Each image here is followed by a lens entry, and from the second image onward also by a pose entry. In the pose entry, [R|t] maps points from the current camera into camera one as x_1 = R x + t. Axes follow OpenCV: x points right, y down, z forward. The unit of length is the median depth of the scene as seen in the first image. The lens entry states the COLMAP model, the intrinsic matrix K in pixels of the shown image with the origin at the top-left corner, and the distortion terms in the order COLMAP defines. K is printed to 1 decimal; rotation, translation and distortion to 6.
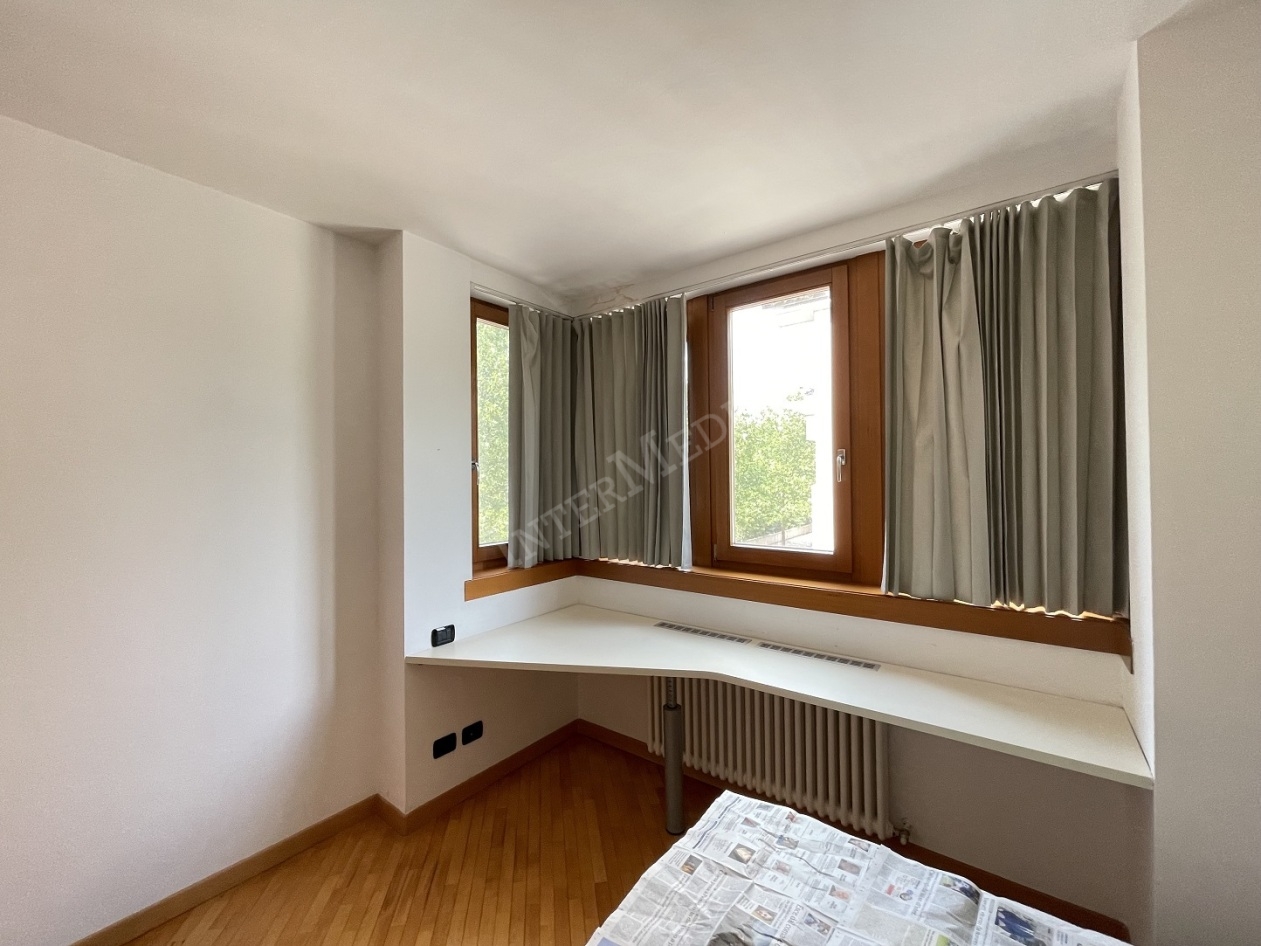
lens RADIAL K [[511.9, 0, 630.5], [0, 511.9, 473.0], [0, 0, 1]] dist [-0.001358, -0.000201]
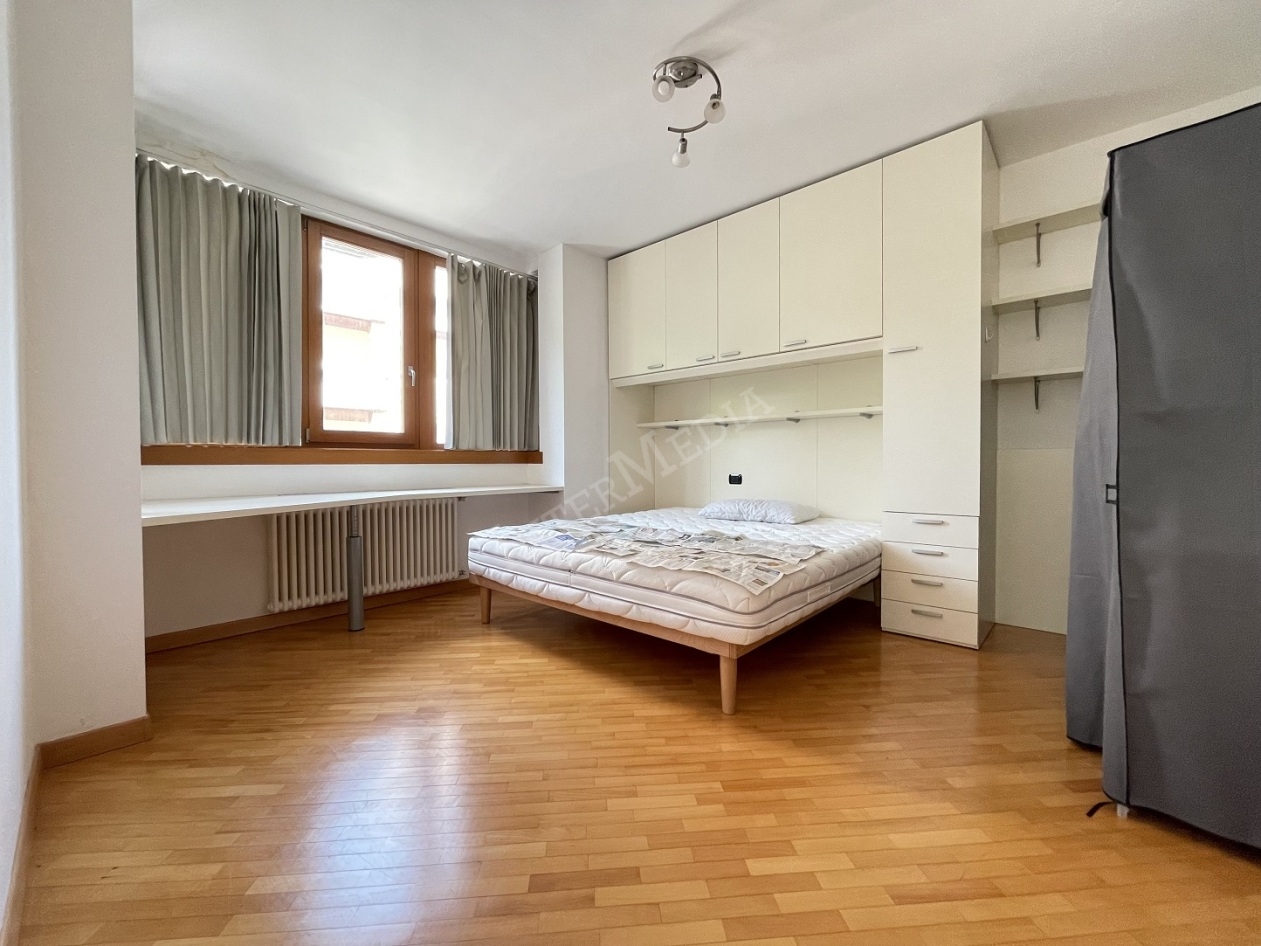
lens RADIAL K [[511.9, 0, 630.5], [0, 511.9, 473.0], [0, 0, 1]] dist [-0.001358, -0.000201]
pose [[0.100514, -0.008507, 0.994899, -1.046644], [-0.008560, 0.999919, 0.009415, 0.249368], [-0.994899, -0.009463, 0.100433, 0.153520]]
